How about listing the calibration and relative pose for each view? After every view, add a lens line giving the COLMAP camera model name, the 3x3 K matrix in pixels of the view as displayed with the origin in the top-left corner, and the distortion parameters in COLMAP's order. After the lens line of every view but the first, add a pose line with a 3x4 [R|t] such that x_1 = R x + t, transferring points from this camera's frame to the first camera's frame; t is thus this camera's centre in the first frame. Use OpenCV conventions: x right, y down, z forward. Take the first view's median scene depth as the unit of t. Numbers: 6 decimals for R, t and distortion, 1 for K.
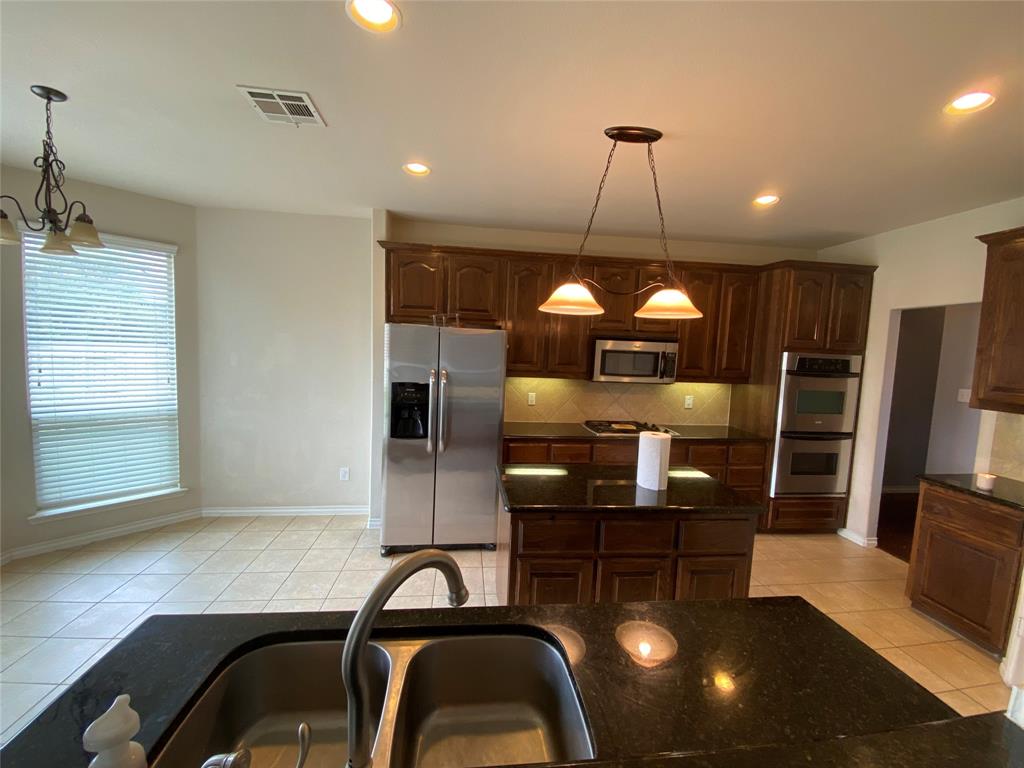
lens RADIAL K [[424.9, 0, 501.7], [0, 424.9, 387.0], [0, 0, 1]] dist [0.014472, -0.010157]
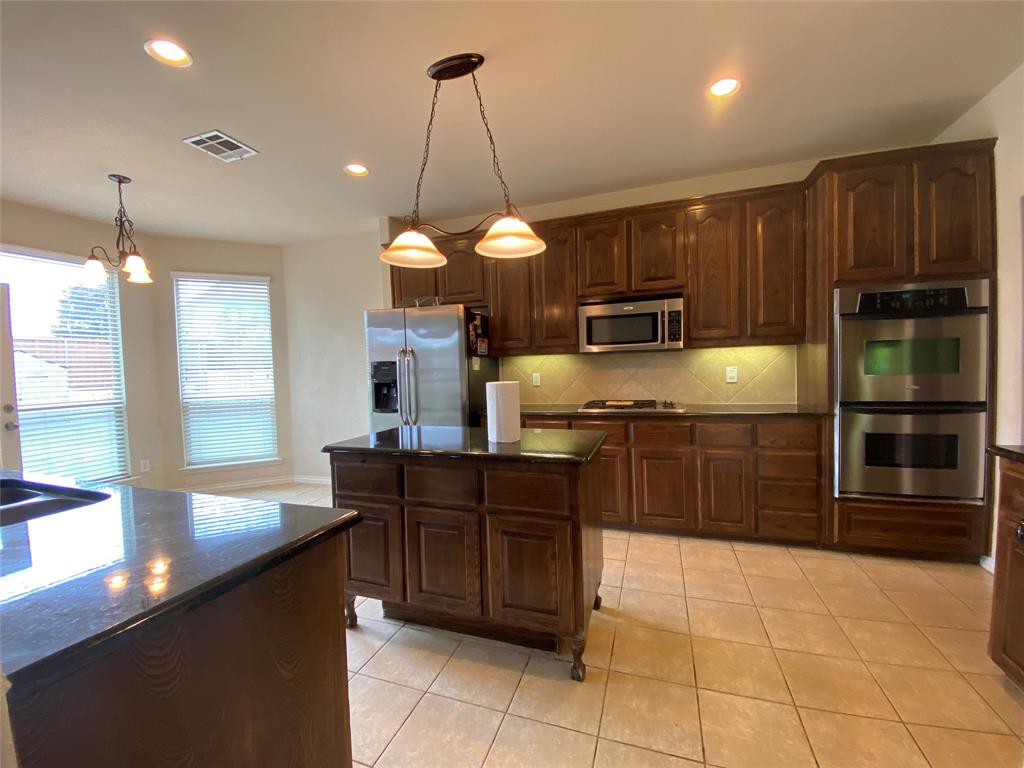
lens RADIAL K [[424.9, 0, 512.7], [0, 424.9, 387.2], [0, 0, 1]] dist [0.014472, -0.010157]
pose [[0.897883, -0.045759, -0.437849, 0.478390], [0.021906, 0.997995, -0.059376, 0.109888], [0.439688, 0.043722, 0.897086, 0.133137]]
